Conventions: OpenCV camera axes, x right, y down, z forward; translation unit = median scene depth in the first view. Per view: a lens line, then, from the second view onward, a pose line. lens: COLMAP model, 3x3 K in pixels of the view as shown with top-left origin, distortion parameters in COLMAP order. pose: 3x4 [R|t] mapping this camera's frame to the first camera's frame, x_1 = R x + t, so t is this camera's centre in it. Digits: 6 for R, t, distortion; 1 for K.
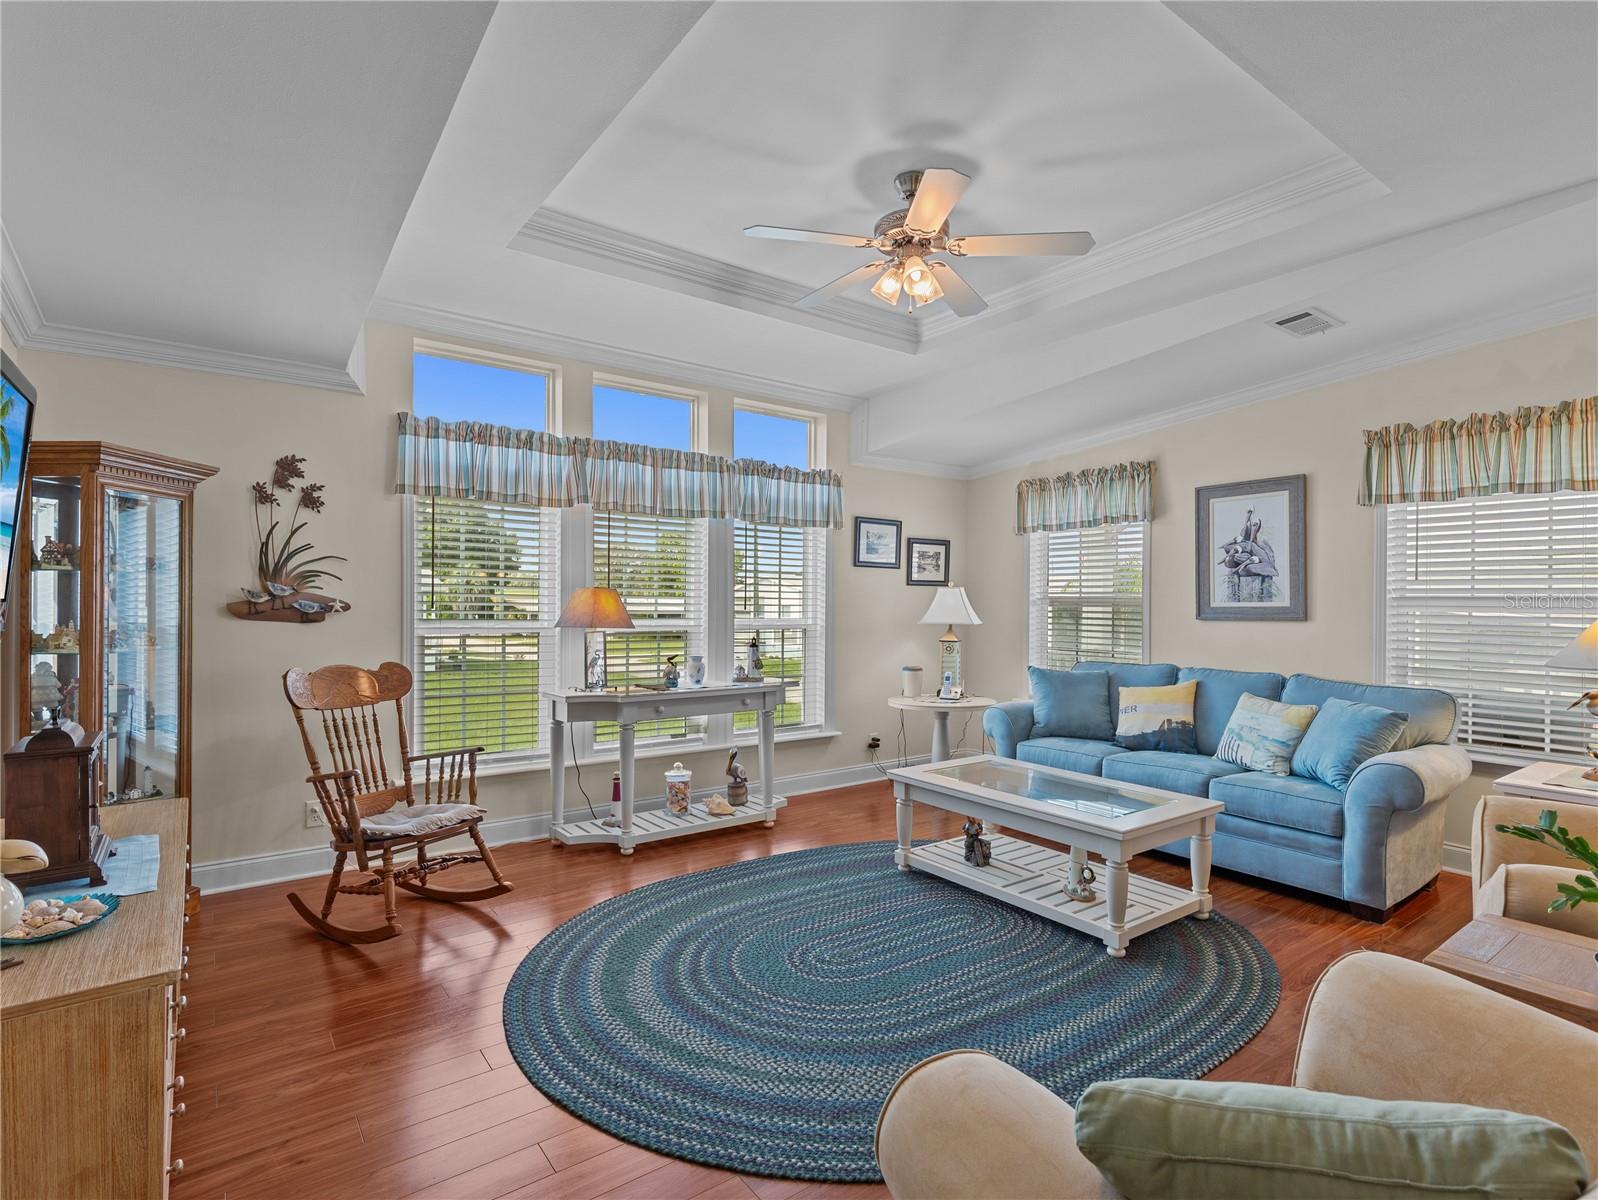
lens RADIAL K [[808.8, 0, 799.0], [0, 808.8, 600.0], [0, 0, 1]] dist [0.000770, -0.000015]
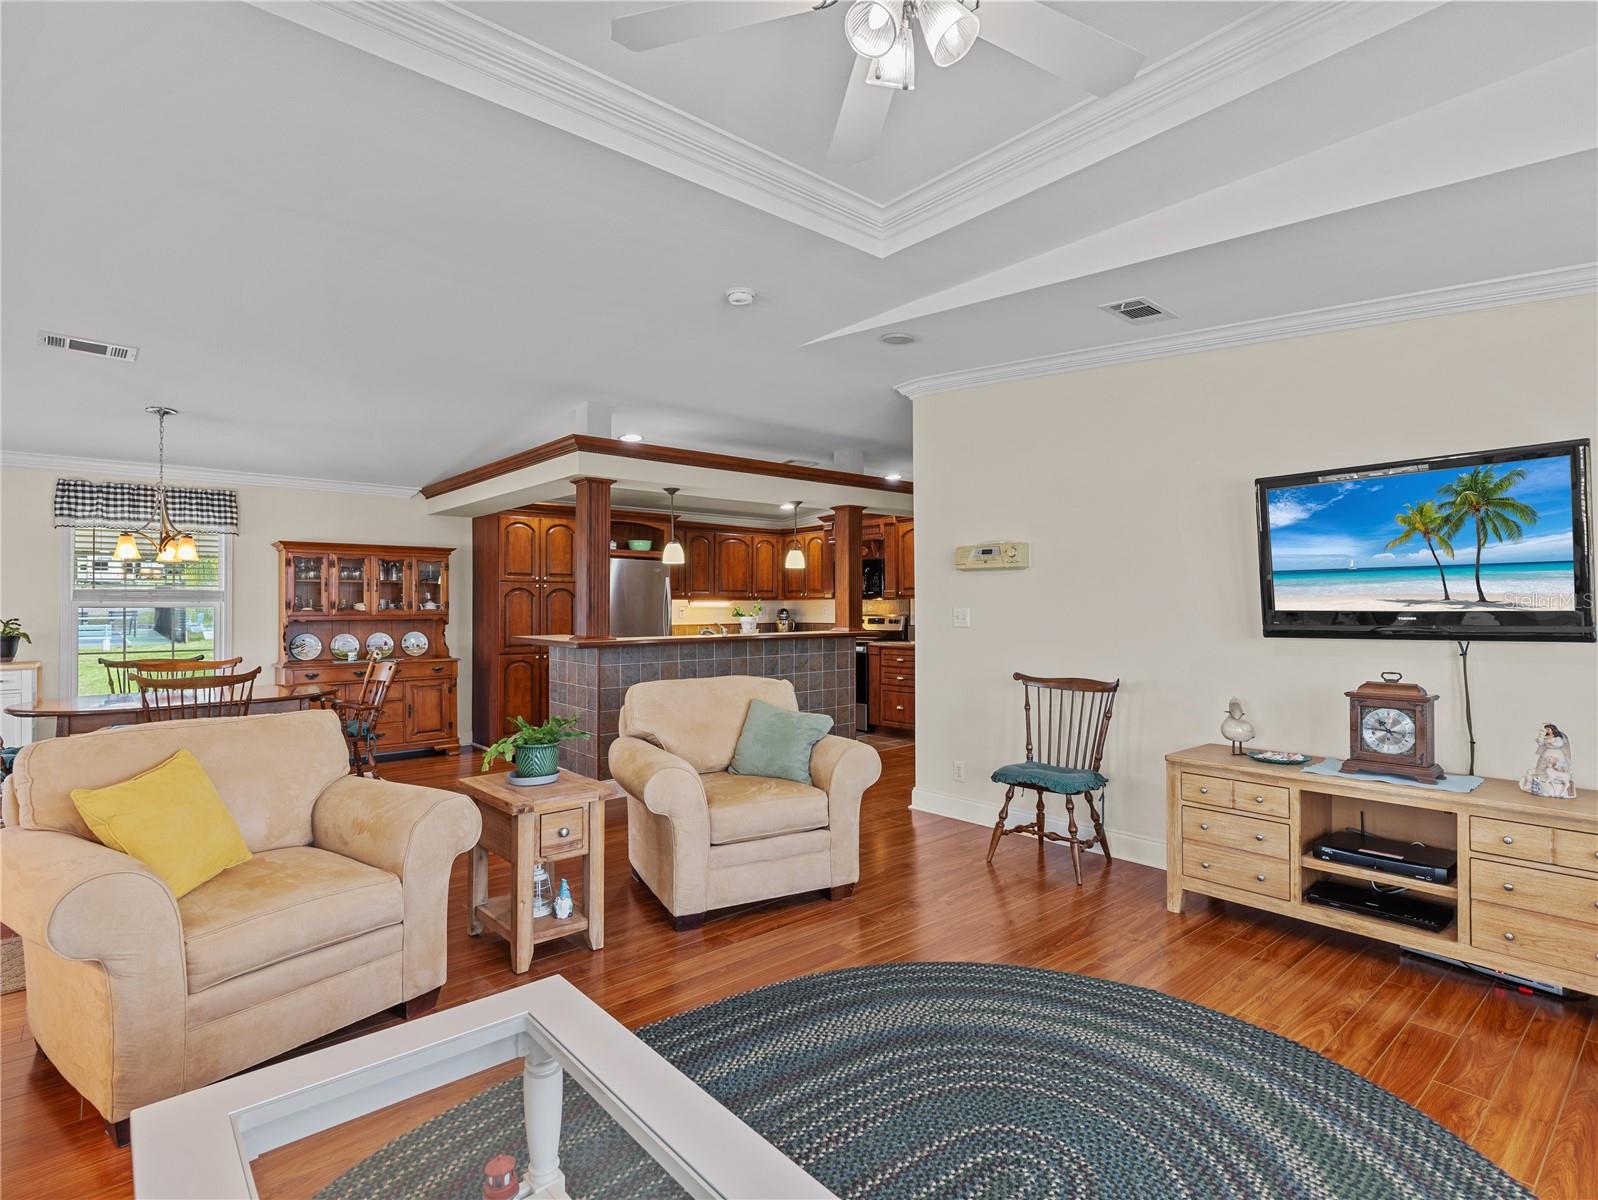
lens RADIAL K [[808.8, 0, 799.0], [0, 808.8, 600.0], [0, 0, 1]] dist [0.000770, -0.000015]
pose [[-0.996902, -0.007578, -0.078288, 0.237059], [-0.006630, 0.999902, -0.012354, 0.005542], [0.078374, -0.011797, -0.996854, 1.452040]]
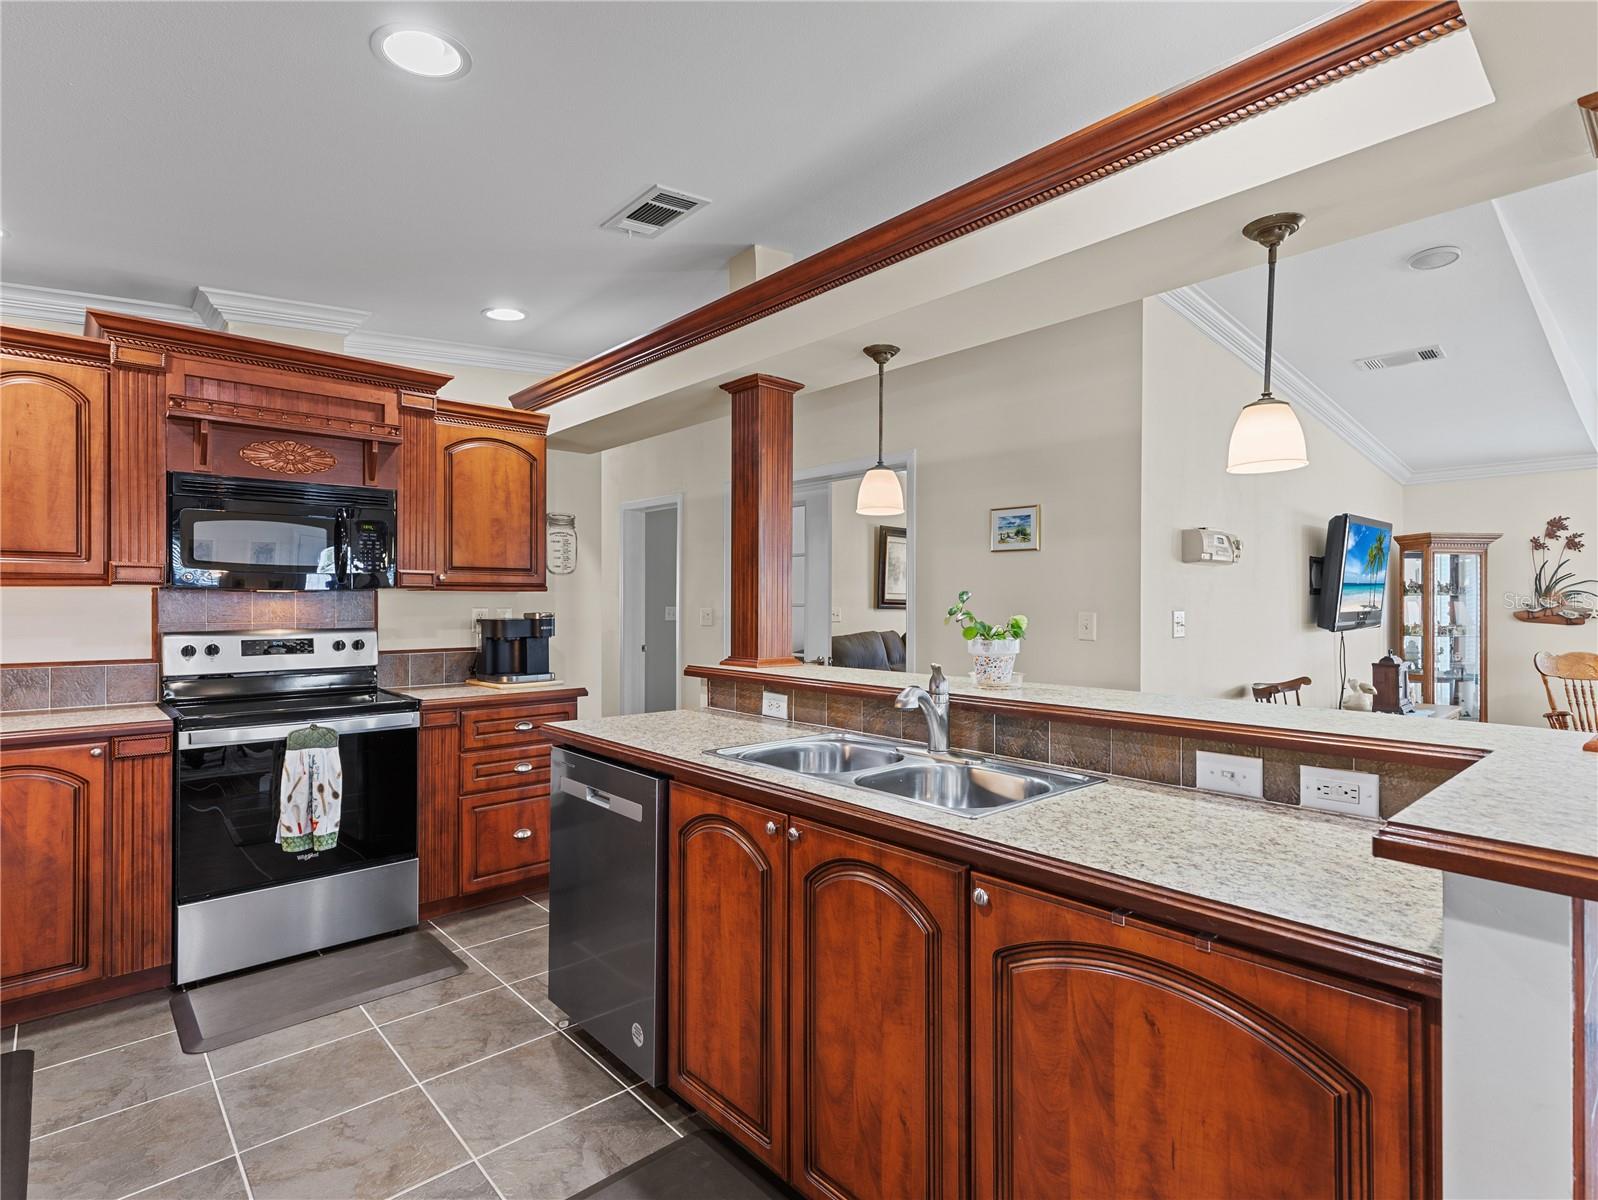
lens RADIAL K [[808.8, 0, 799.0], [0, 808.8, 600.0], [0, 0, 1]] dist [0.000770, -0.000015]
pose [[0.101586, -0.006598, -0.994805, 0.860650], [0.000073, 0.999978, -0.006625, -0.009873], [0.994827, 0.000600, 0.101585, -0.679594]]
